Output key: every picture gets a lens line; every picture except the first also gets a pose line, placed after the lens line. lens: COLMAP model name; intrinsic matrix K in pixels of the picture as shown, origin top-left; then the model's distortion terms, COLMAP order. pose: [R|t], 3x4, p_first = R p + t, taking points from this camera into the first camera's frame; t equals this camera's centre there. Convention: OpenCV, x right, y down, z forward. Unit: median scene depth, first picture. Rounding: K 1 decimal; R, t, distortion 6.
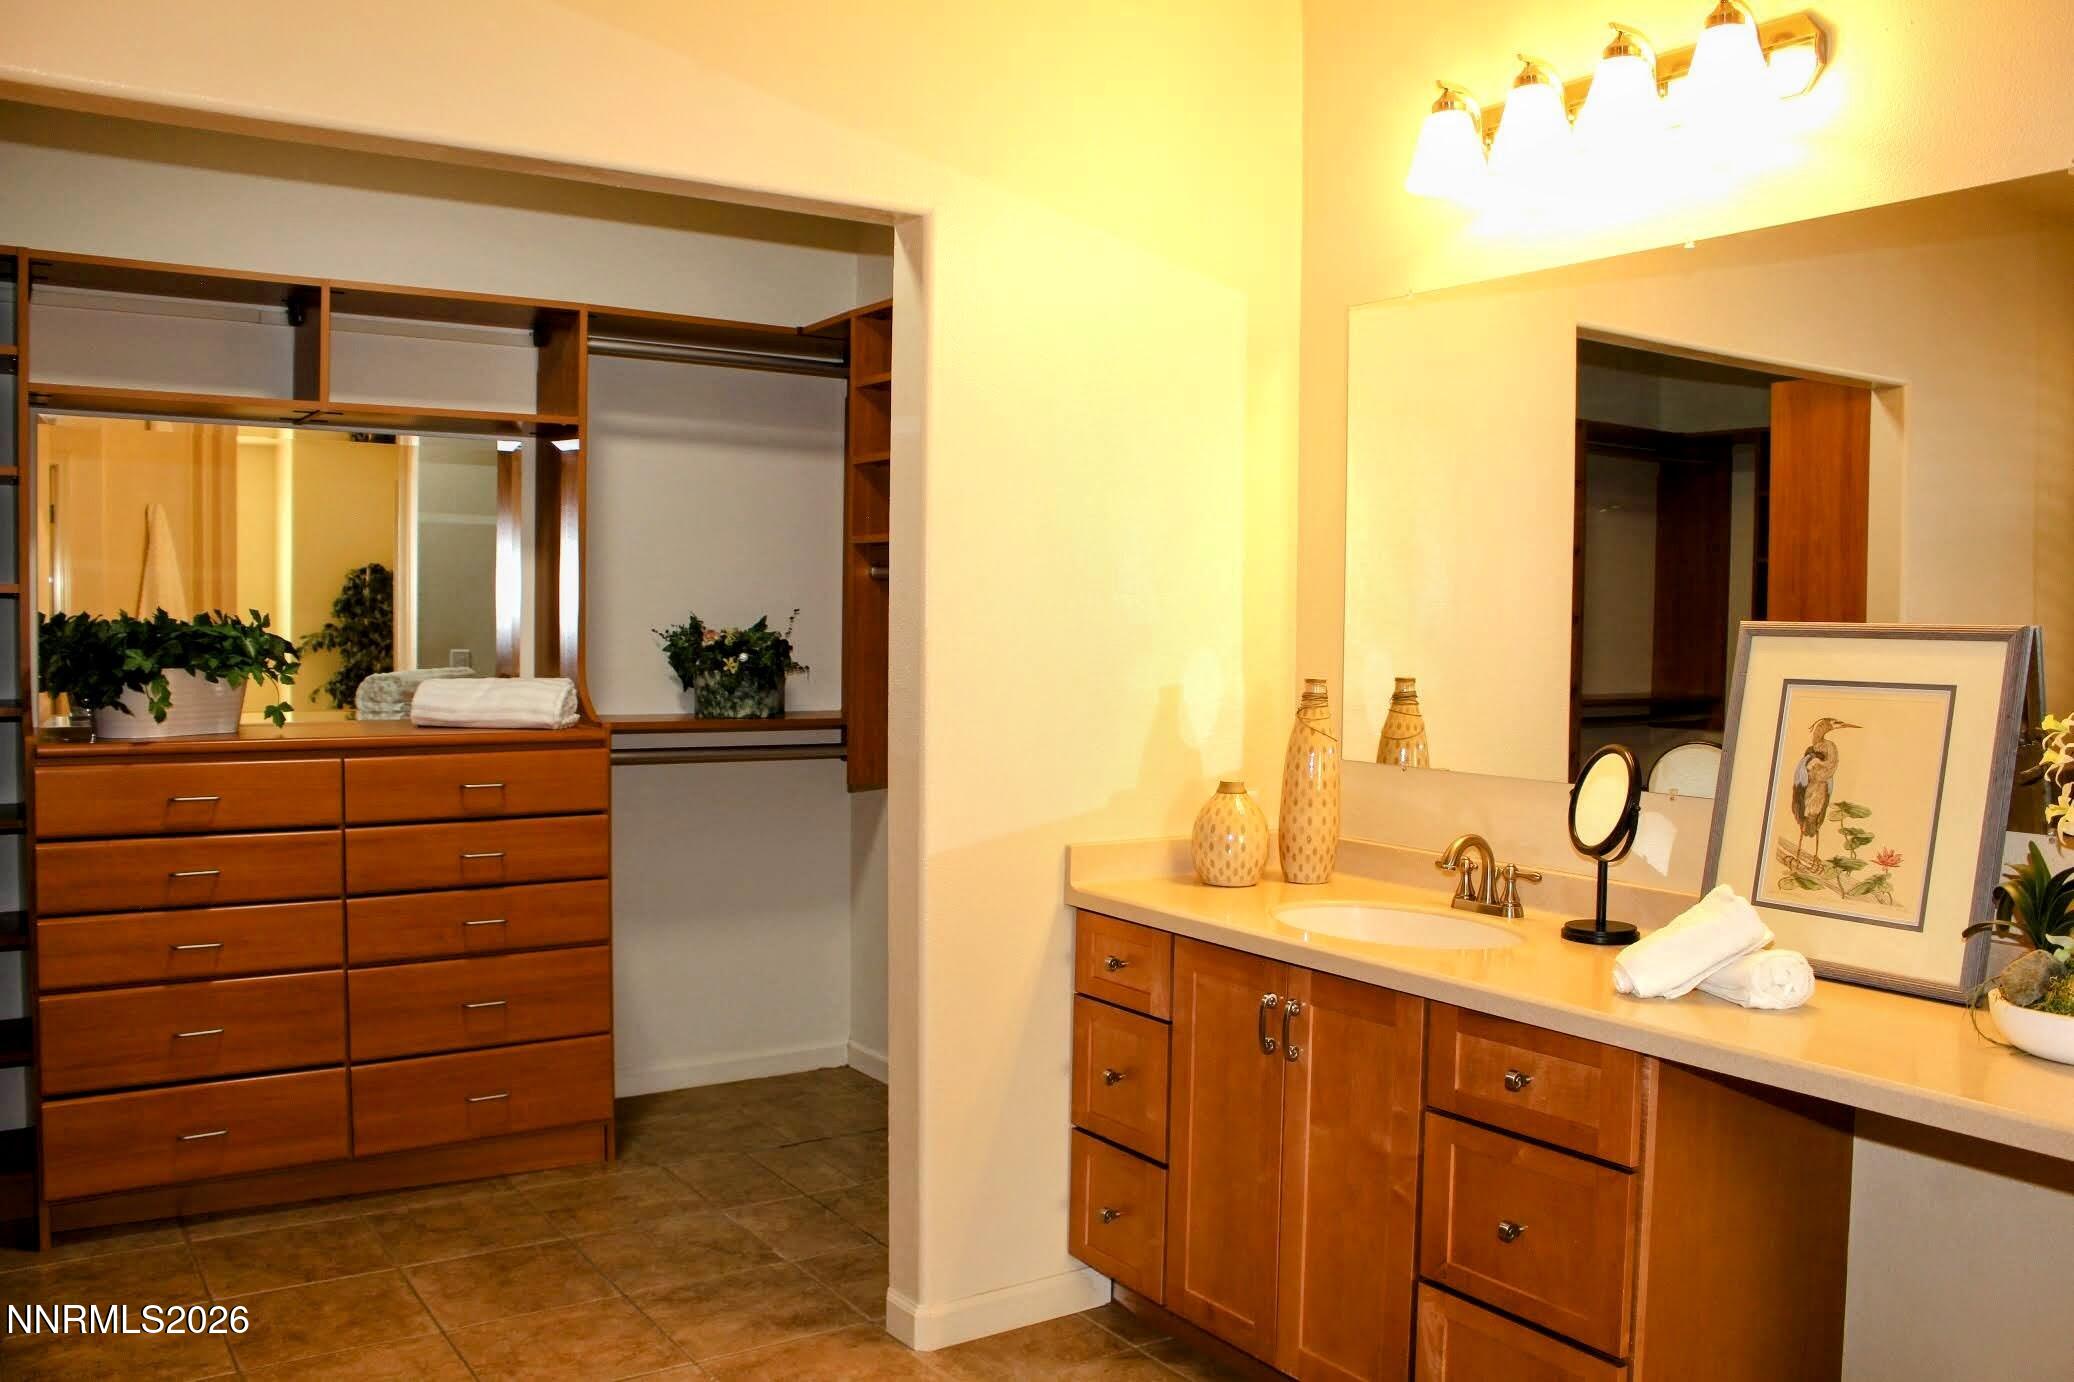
lens RADIAL K [[1736.3, 0, 1039.2], [0, 1736.3, 701.4], [0, 0, 1]] dist [-0.153268, 0.124630]
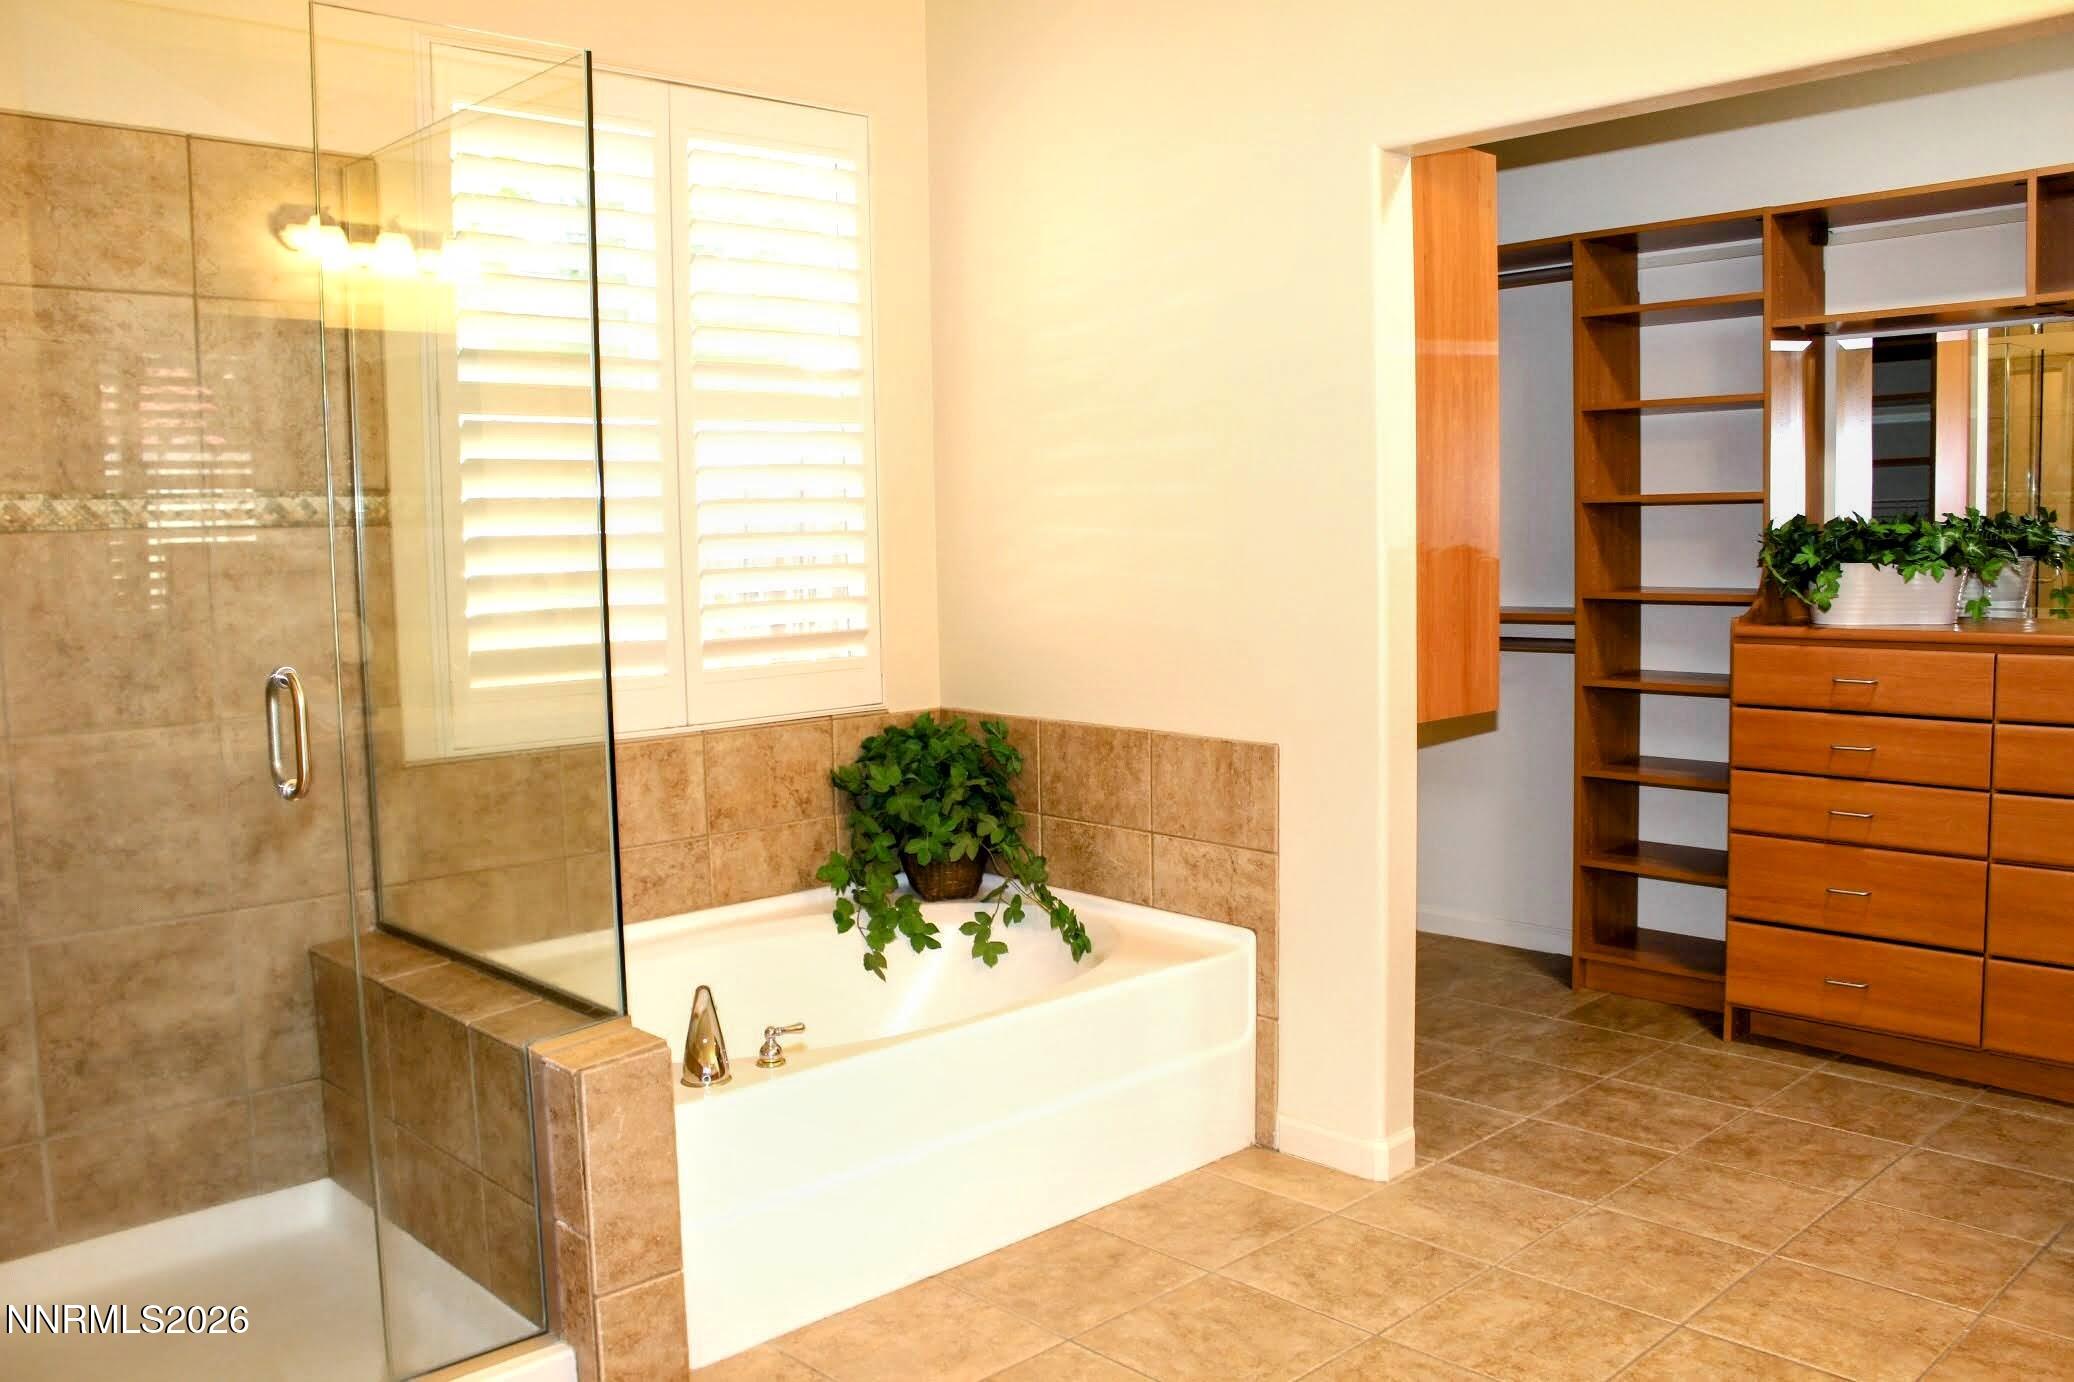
lens RADIAL K [[1736.3, 0, 1035.8], [0, 1736.3, 686.0], [0, 0, 1]] dist [-0.153268, 0.124630]
pose [[0.149915, 0.072505, -0.986037, 0.513903], [-0.021320, 0.997313, 0.070092, -0.005708], [0.988469, 0.010514, 0.151058, 0.298836]]
